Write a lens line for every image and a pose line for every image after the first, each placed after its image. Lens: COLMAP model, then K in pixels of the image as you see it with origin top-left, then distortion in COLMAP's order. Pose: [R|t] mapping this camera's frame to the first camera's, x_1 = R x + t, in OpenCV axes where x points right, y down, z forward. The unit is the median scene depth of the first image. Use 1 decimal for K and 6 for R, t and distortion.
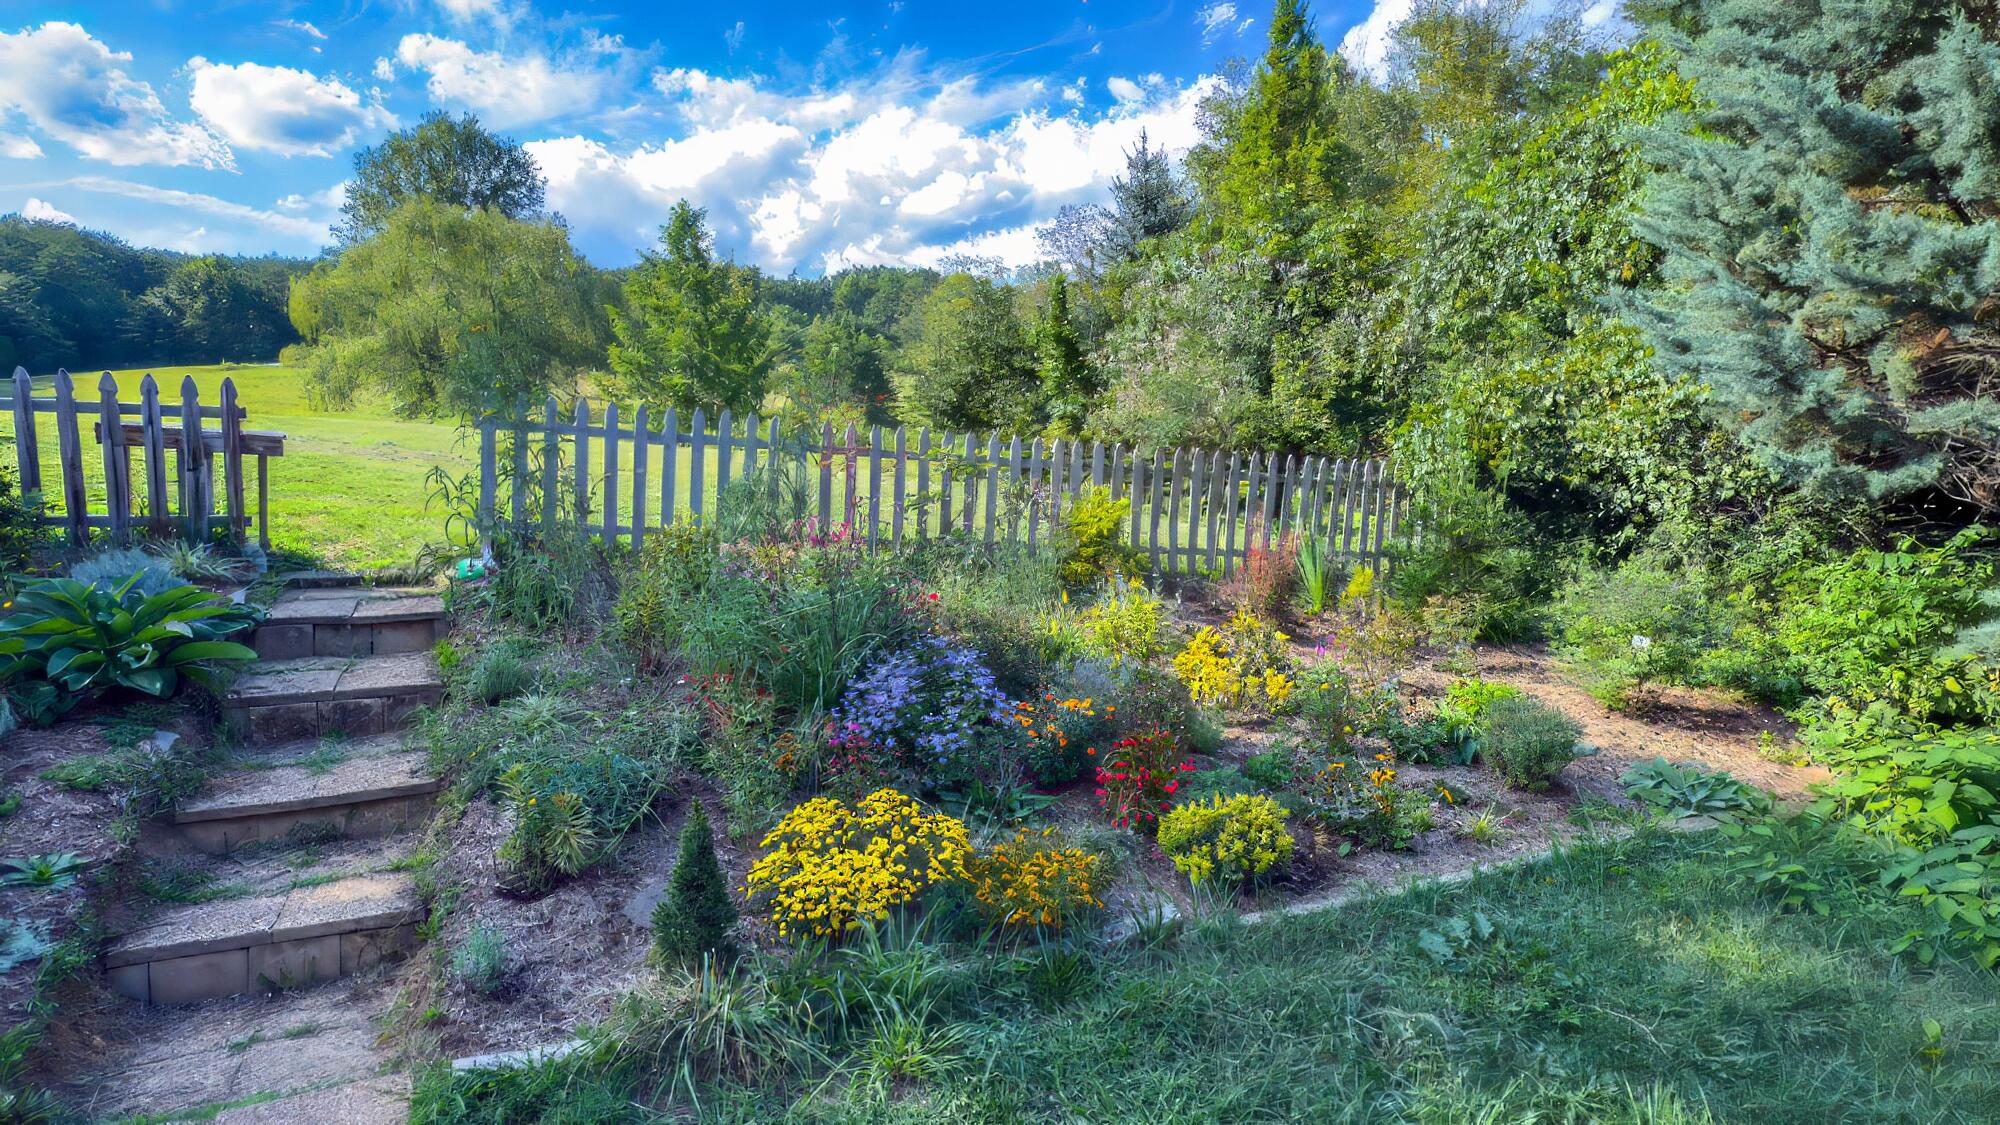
lens RADIAL K [[1099.1, 0, 1004.0], [0, 1099.1, 567.0], [0, 0, 1]] dist [0.004447, -0.002945]
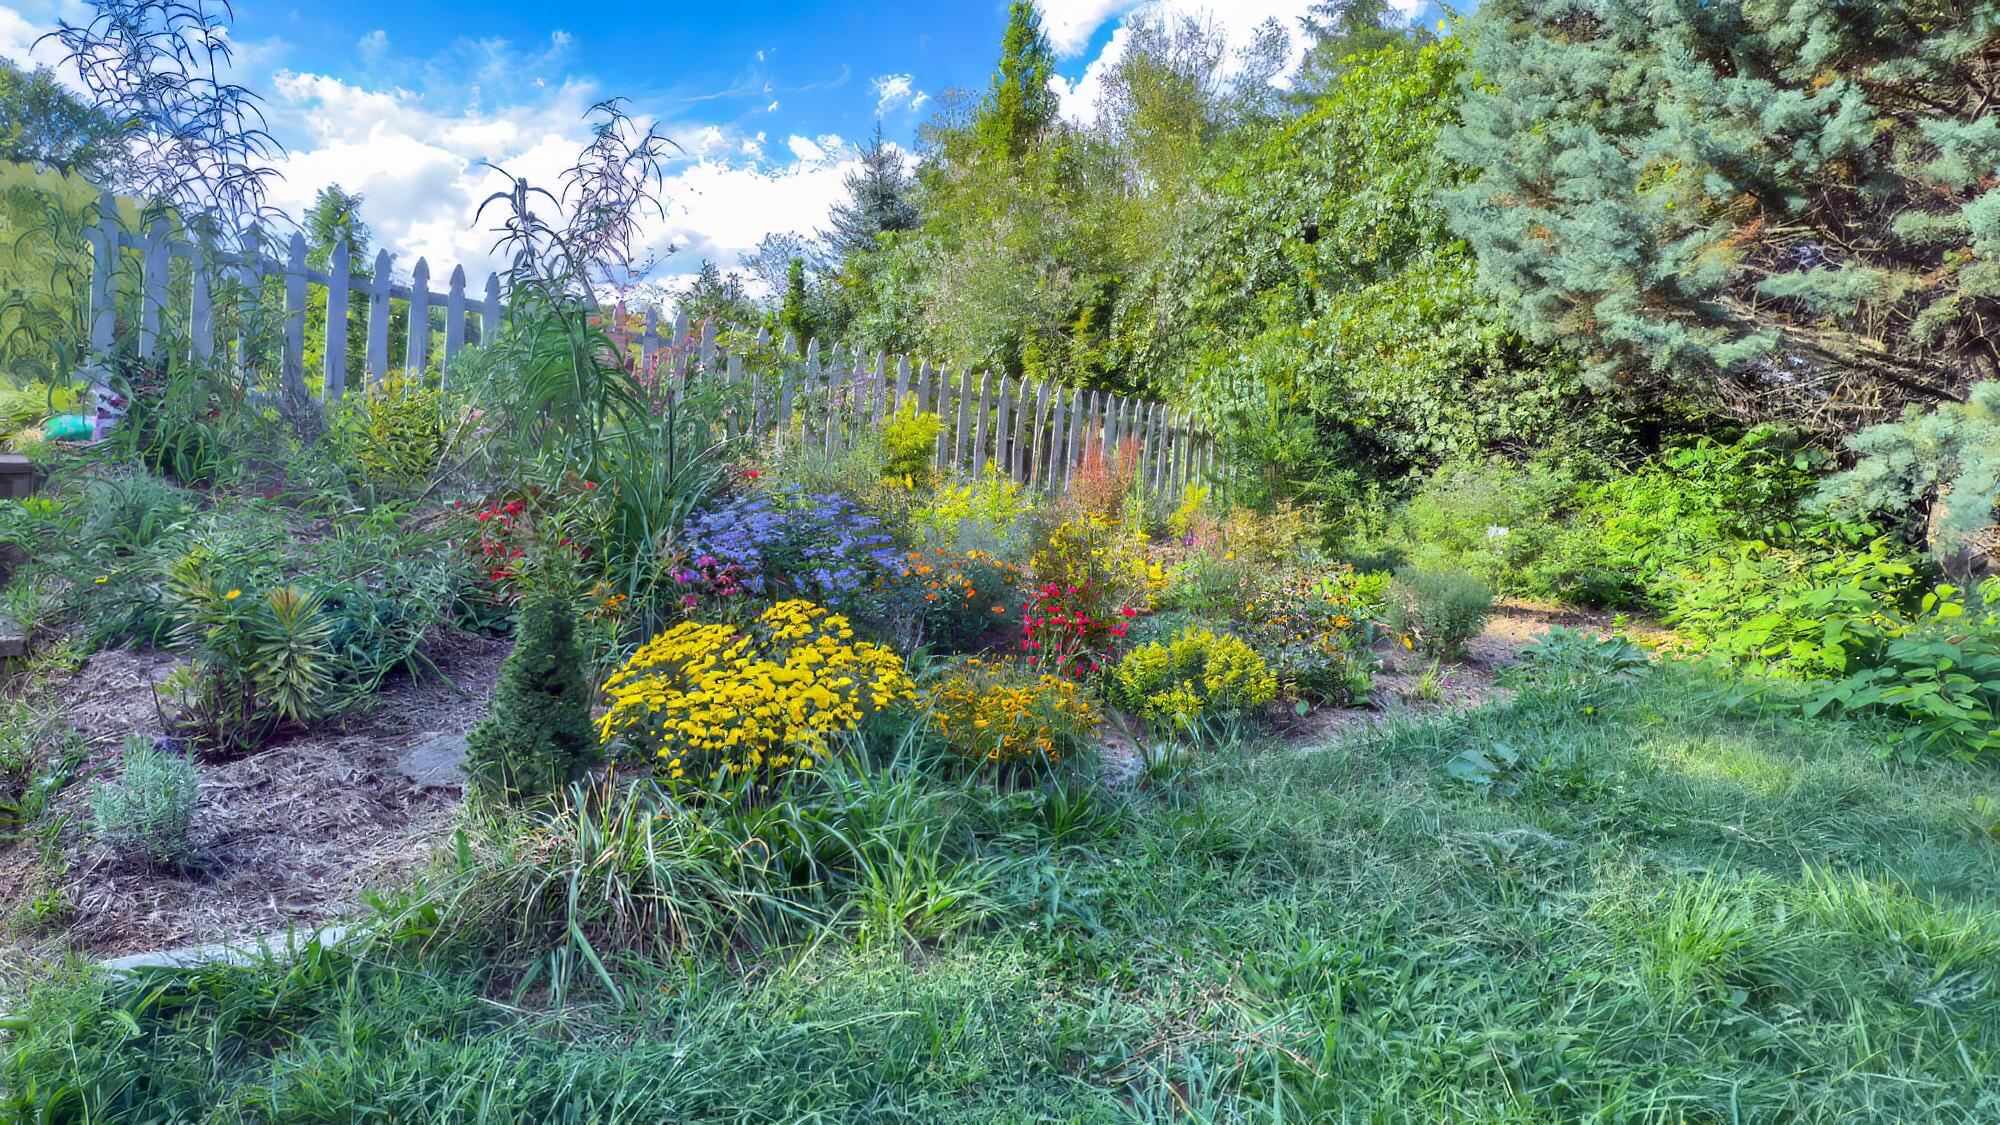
lens RADIAL K [[1102.1, 0, 995.2], [0, 1102.1, 556.5], [0, 0, 1]] dist [0.009993, -0.001485]
pose [[0.960588, 0.009940, 0.277799, -0.090347], [0.008744, 0.997785, -0.065937, 0.111011], [-0.277839, 0.065767, 0.958374, 0.135869]]
